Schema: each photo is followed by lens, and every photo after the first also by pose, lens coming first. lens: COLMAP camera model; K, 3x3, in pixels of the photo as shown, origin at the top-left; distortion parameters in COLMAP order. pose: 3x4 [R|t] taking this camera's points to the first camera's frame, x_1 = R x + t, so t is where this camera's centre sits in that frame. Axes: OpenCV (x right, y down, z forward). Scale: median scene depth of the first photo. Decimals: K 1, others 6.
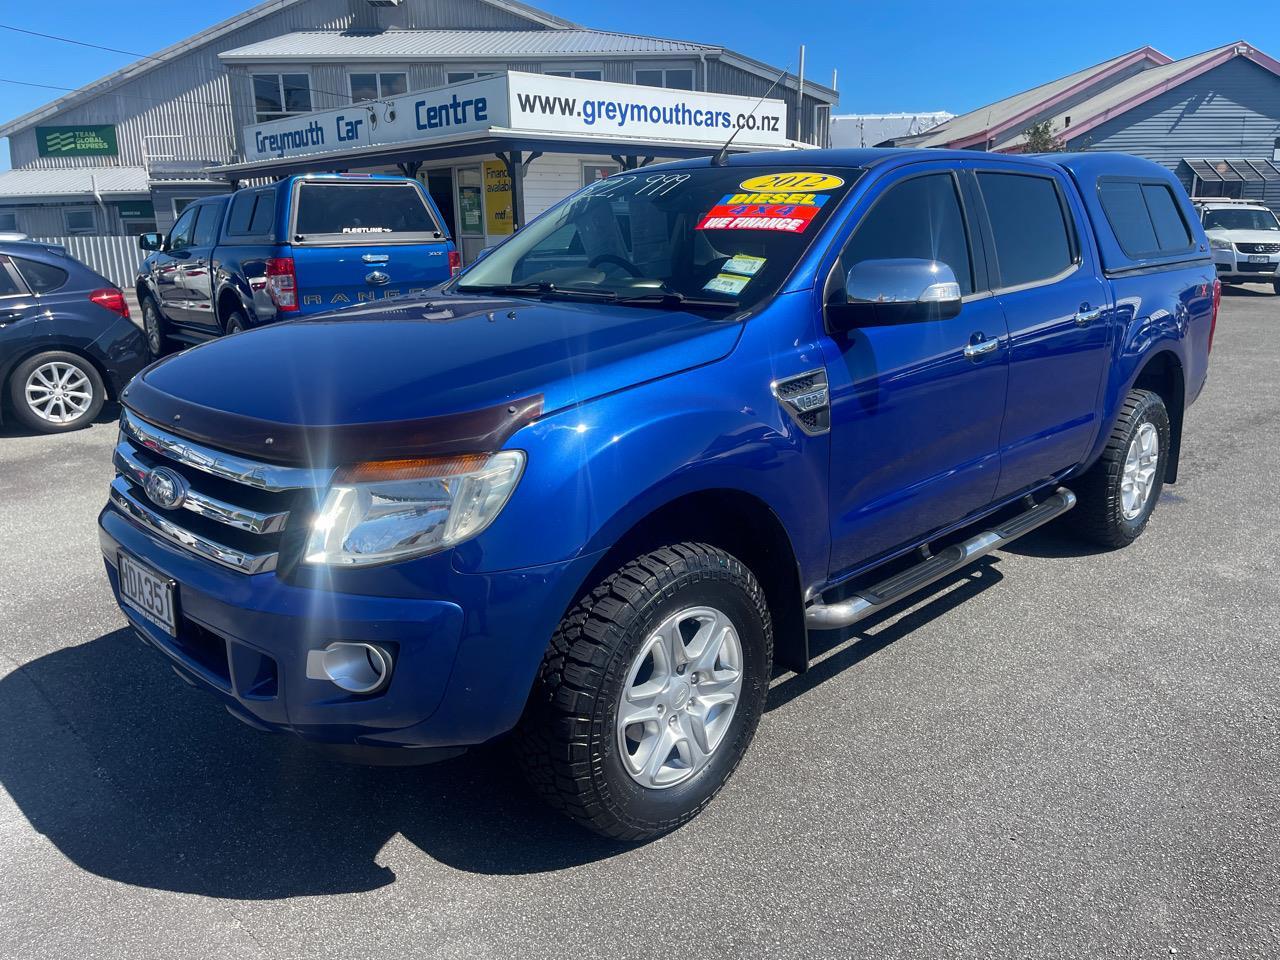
lens RADIAL K [[976.5, 0, 665.0], [0, 976.5, 476.8], [0, 0, 1]] dist [0.086450, -0.124473]
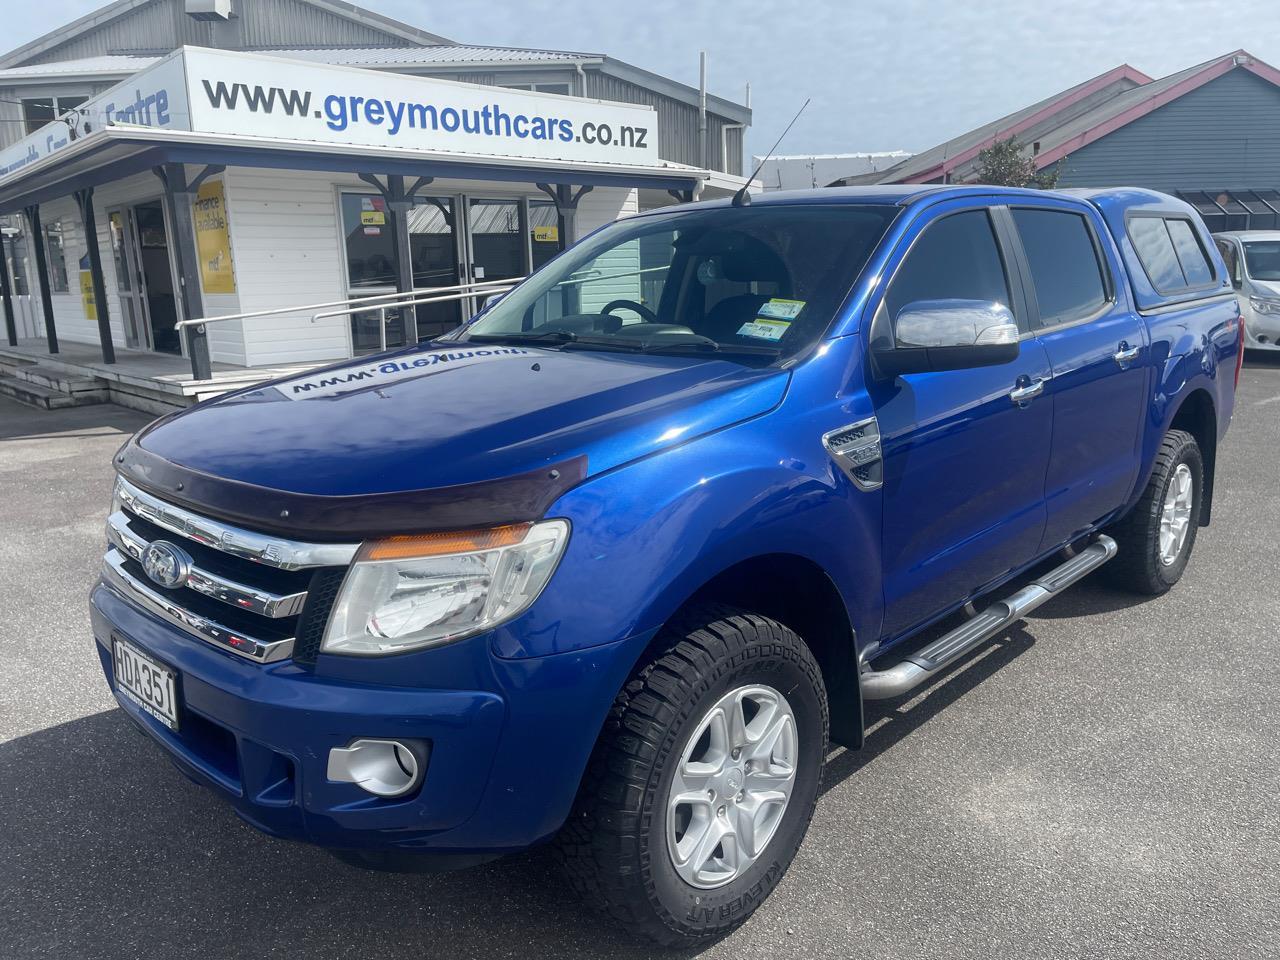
lens RADIAL K [[977.7, 0, 632.1], [0, 977.7, 477.3], [0, 0, 1]] dist [0.126688, -0.151722]
pose [[0.999866, -0.015511, -0.005142, 0.114357], [0.015249, 0.998754, -0.047518, -0.076081], [0.005872, 0.047433, 0.998857, 0.298355]]
